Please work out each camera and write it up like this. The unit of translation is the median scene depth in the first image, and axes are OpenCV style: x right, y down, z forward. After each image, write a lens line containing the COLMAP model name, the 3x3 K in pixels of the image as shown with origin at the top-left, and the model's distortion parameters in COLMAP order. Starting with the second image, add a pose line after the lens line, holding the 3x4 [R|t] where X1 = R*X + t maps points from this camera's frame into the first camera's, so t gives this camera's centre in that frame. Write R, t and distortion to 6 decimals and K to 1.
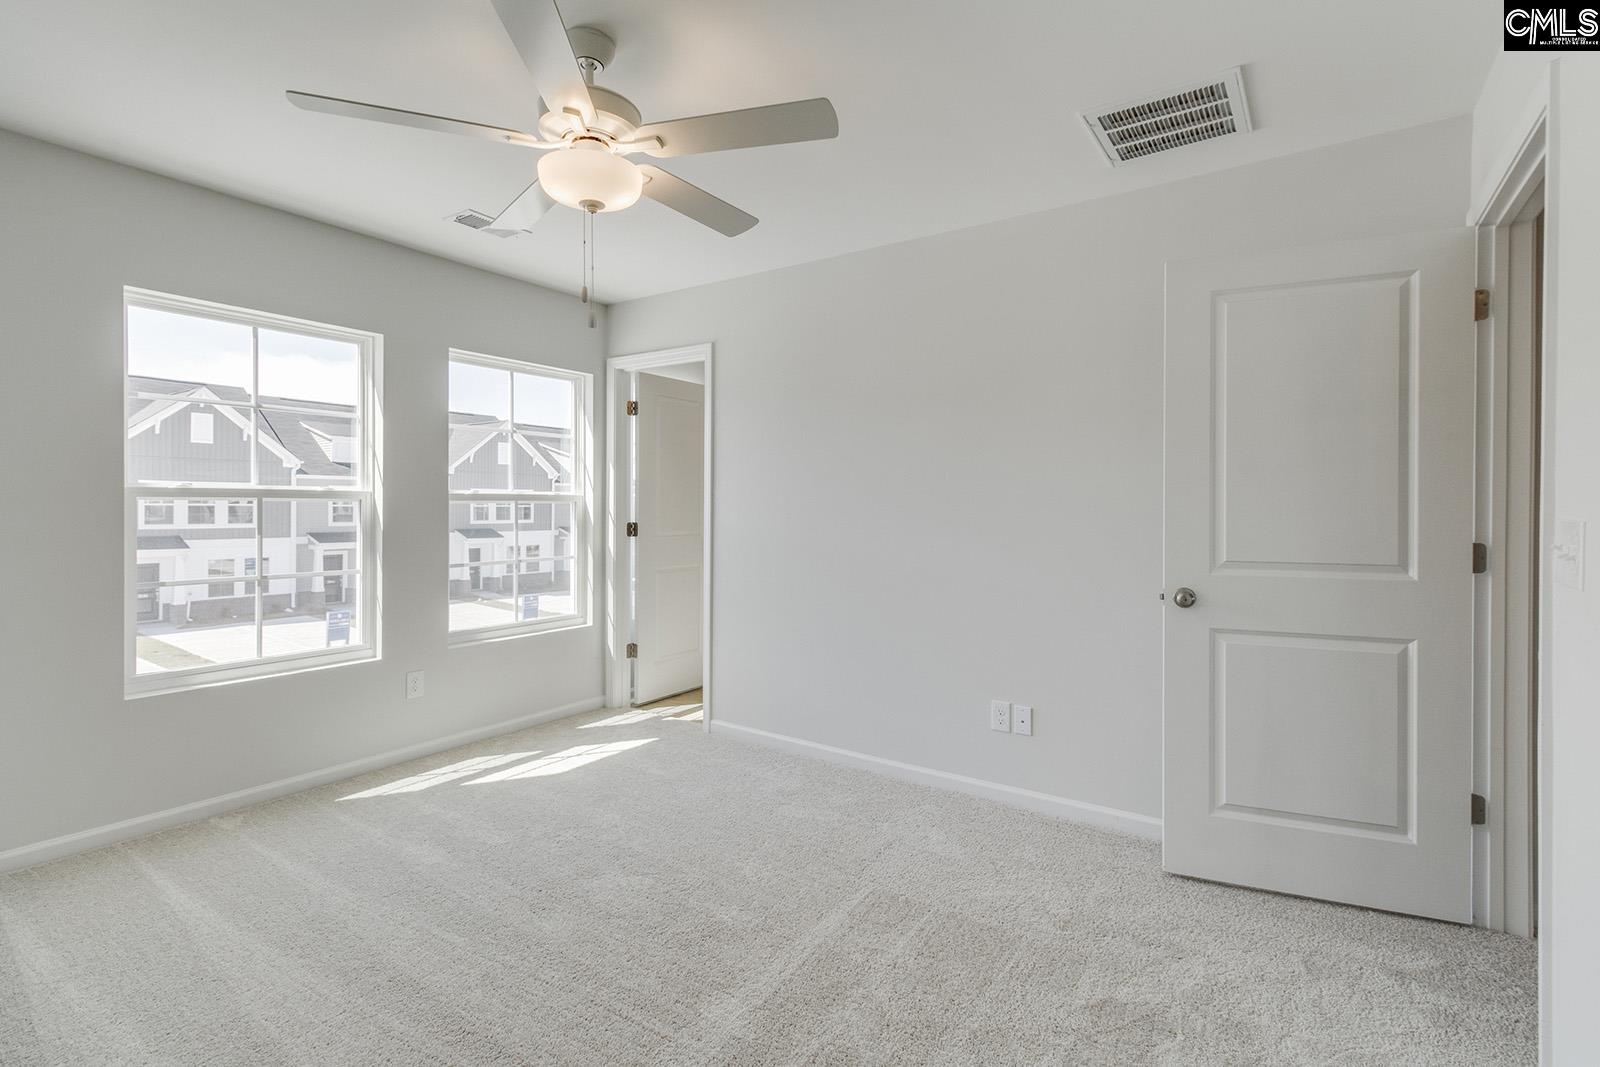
lens RADIAL K [[735.2, 0, 815.9], [0, 735.2, 509.5], [0, 0, 1]] dist [0.005475, -0.001436]
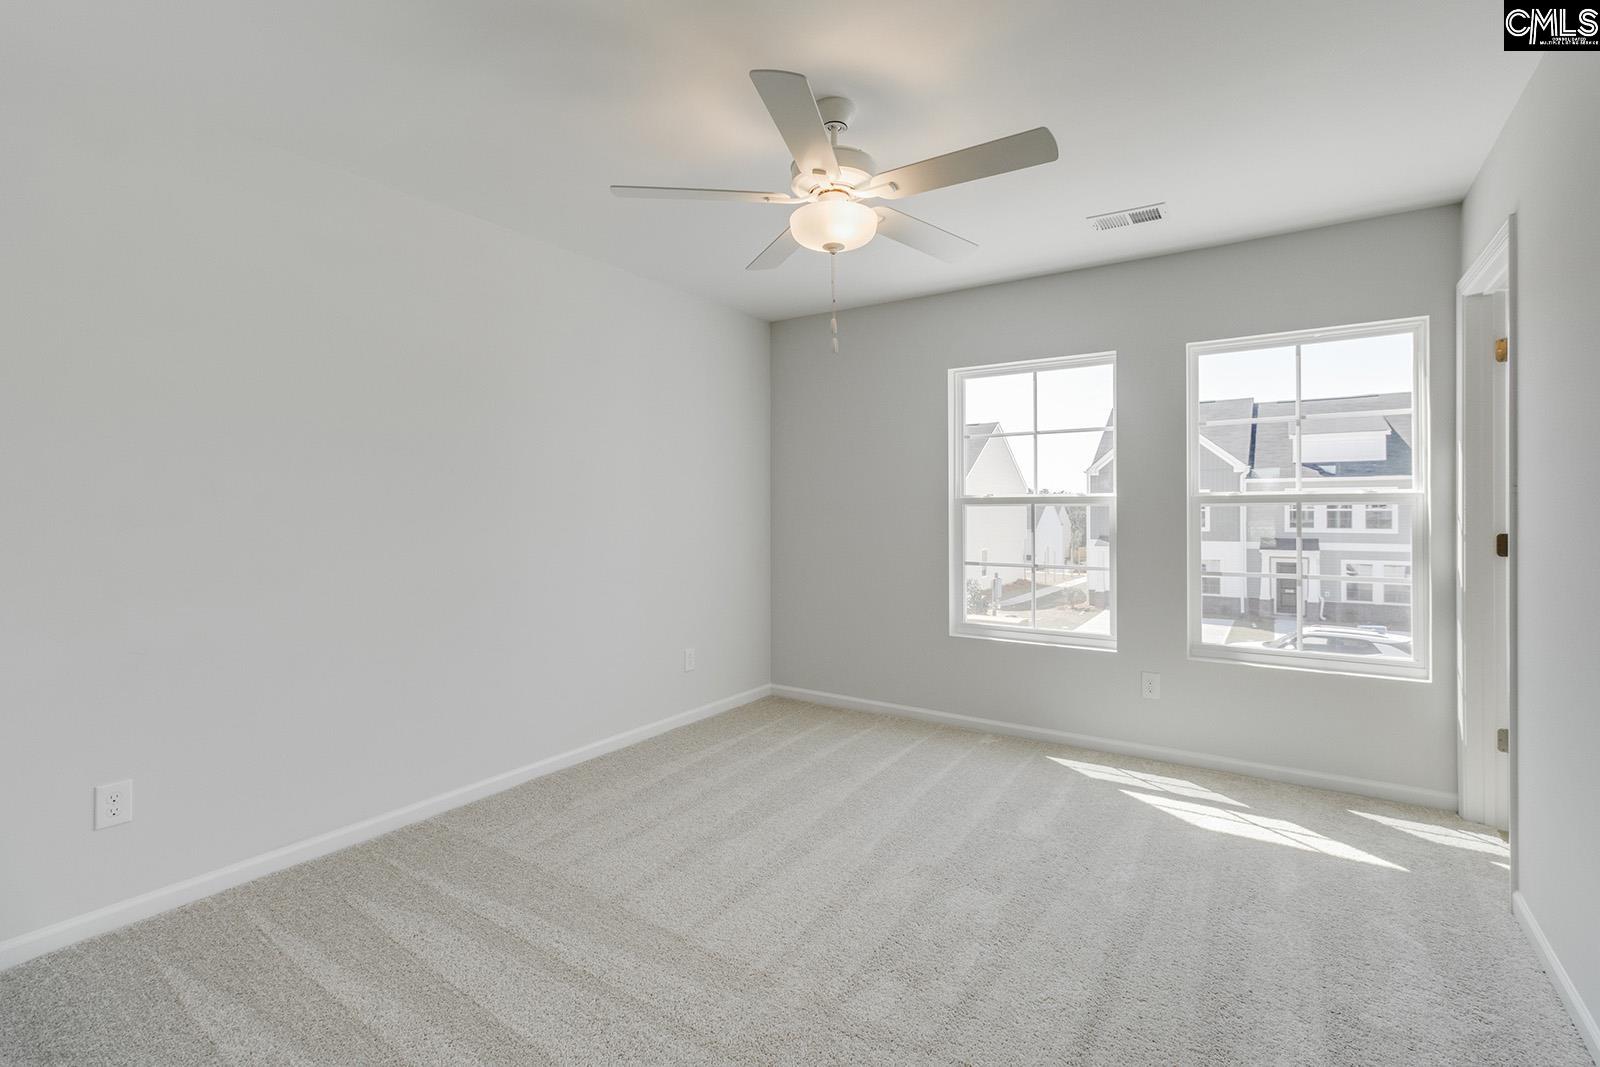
lens RADIAL K [[735.2, 0, 815.9], [0, 735.2, 509.5], [0, 0, 1]] dist [0.005475, -0.001436]
pose [[0.022854, -0.006508, -0.999718, 0.440244], [-0.001773, 0.999977, -0.006550, 0.002172], [0.999737, 0.001922, 0.022842, 0.493668]]
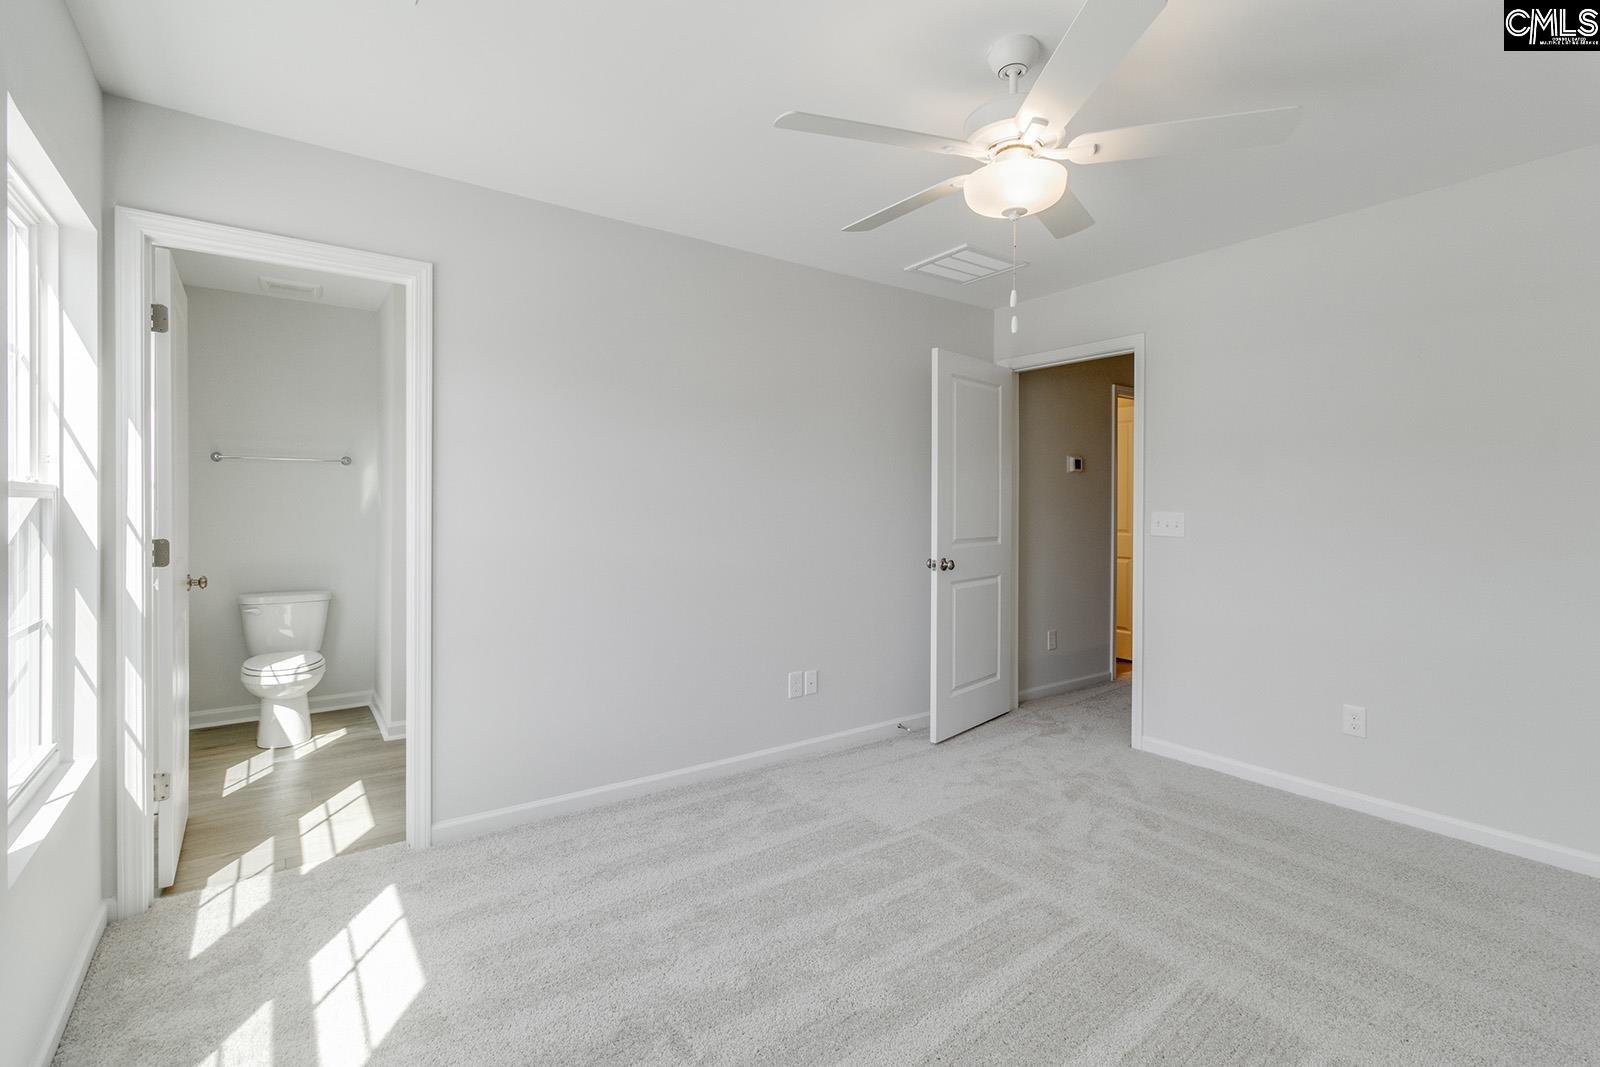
lens RADIAL K [[724.7, 0, 806.4], [0, 724.7, 510.2], [0, 0, 1]] dist [0.004178, 0.000478]
pose [[0.339493, -0.006377, 0.940587, -0.702784], [0.000588, 0.999978, 0.006567, -0.007425], [-0.940608, -0.001677, 0.339489, 0.489257]]
